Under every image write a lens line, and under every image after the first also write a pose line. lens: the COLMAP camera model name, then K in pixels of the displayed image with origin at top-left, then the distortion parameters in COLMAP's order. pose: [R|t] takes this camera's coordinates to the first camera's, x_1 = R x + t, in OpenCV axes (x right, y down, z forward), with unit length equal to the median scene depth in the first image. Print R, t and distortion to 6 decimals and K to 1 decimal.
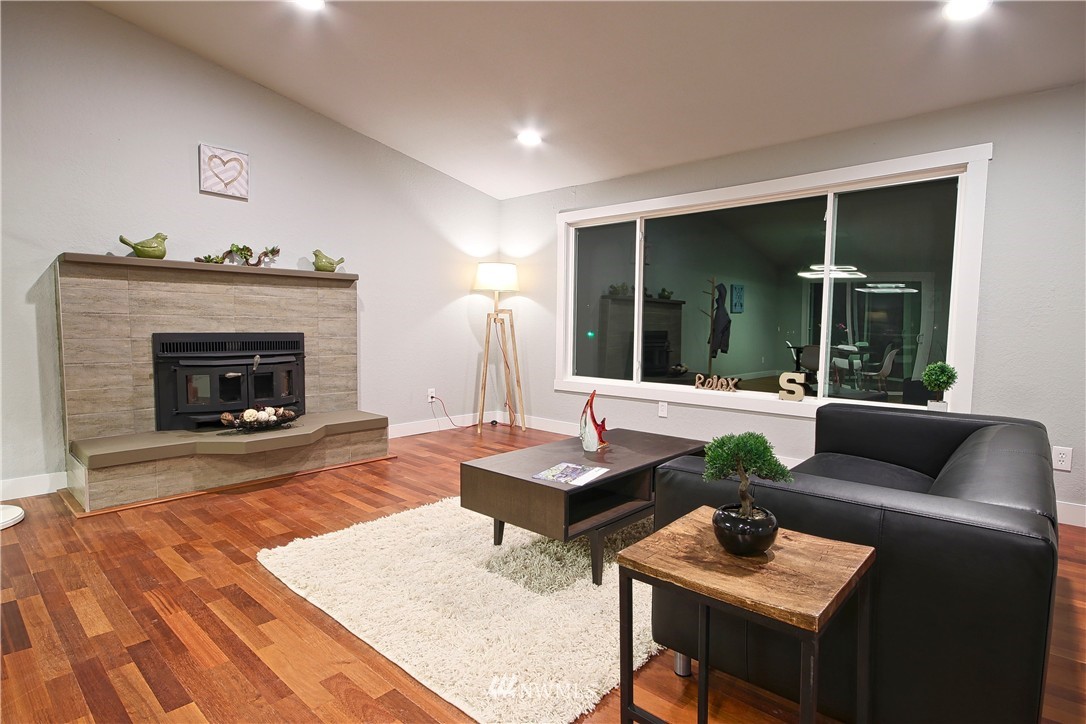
lens RADIAL K [[557.1, 0, 541.7], [0, 557.1, 364.3], [0, 0, 1]] dist [-0.012015, -0.000067]
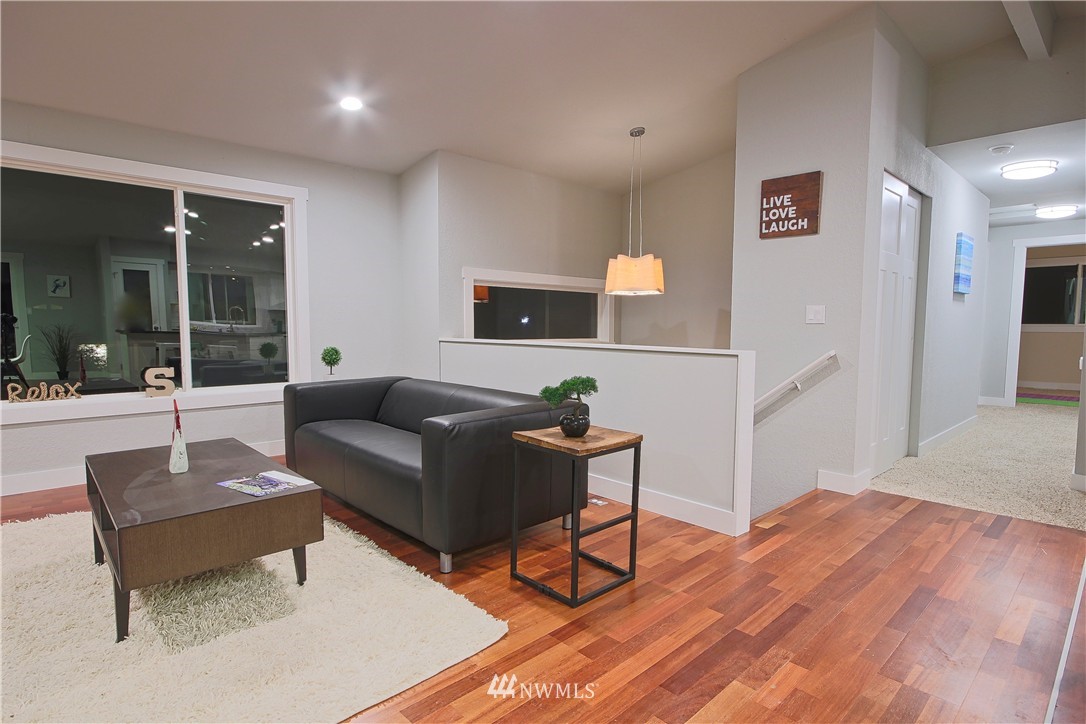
lens RADIAL K [[557.1, 0, 537.5], [0, 557.1, 361.1], [0, 0, 1]] dist [-0.012015, -0.000067]
pose [[0.079402, -0.078871, 0.993718, -0.462854], [0.063410, 0.995246, 0.073926, -0.026157], [-0.994824, 0.057141, 0.084025, 0.261235]]
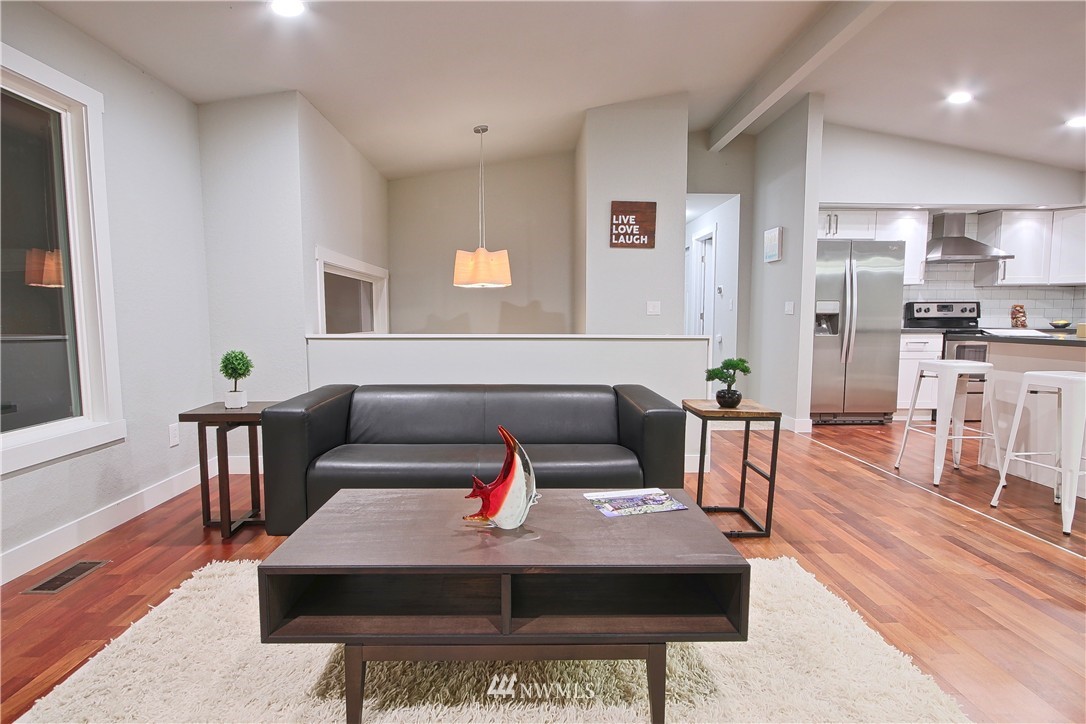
lens RADIAL K [[557.1, 0, 535.4], [0, 557.1, 361.2], [0, 0, 1]] dist [-0.012015, -0.000067]
pose [[-0.688632, -0.071225, 0.721604, -0.233373], [0.038812, 0.990117, 0.134767, -0.066089], [-0.724072, 0.120812, -0.679062, 0.921215]]
